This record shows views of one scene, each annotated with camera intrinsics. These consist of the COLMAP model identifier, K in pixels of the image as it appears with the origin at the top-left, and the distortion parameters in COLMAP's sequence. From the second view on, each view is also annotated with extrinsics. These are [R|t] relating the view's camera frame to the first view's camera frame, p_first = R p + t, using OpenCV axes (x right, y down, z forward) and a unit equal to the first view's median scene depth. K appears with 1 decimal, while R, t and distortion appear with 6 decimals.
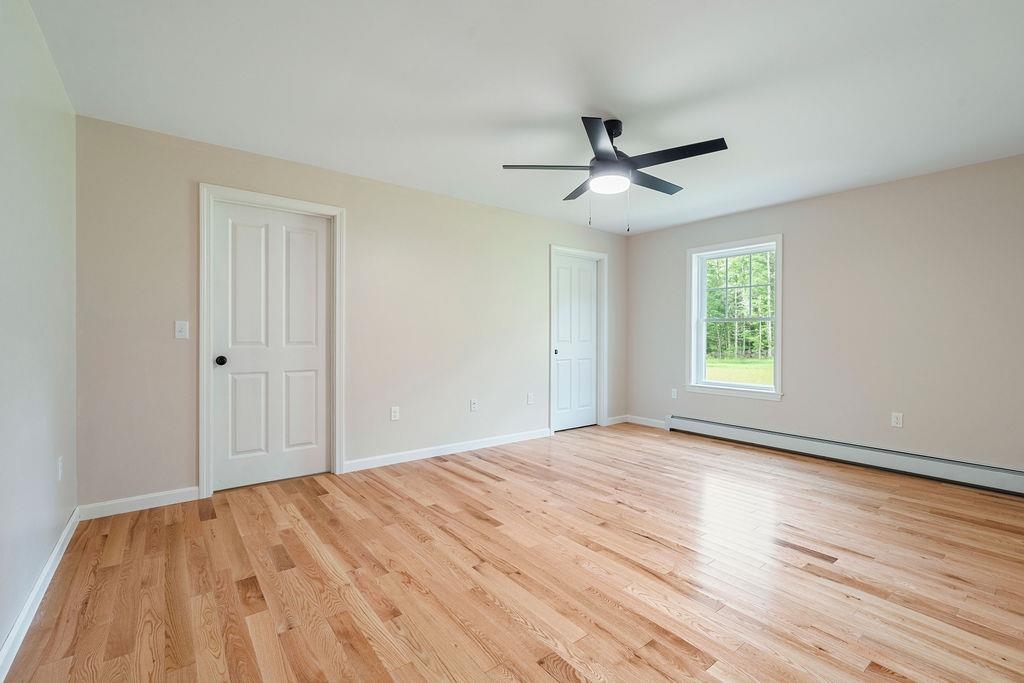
lens RADIAL K [[448.4, 0, 515.9], [0, 448.4, 337.1], [0, 0, 1]] dist [-0.001786, -0.000490]
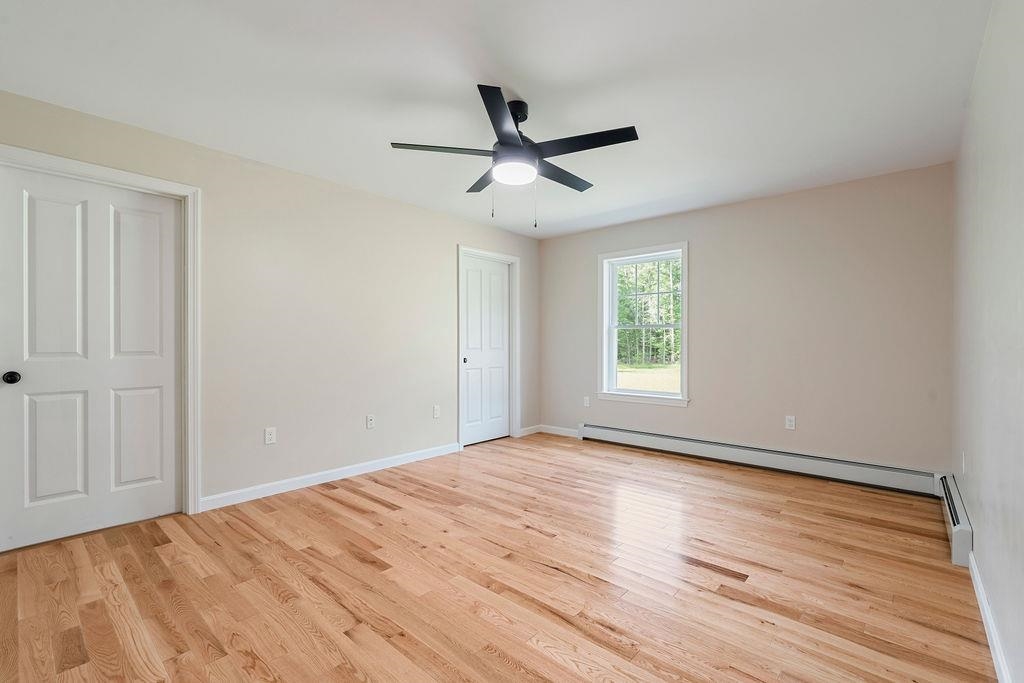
lens RADIAL K [[448.4, 0, 521.2], [0, 448.4, 340.8], [0, 0, 1]] dist [-0.001786, -0.000490]
pose [[0.981863, -0.002668, 0.189572, 0.042037], [0.004166, 0.999963, -0.007508, -0.000186], [-0.189545, 0.008162, 0.981838, 0.099787]]
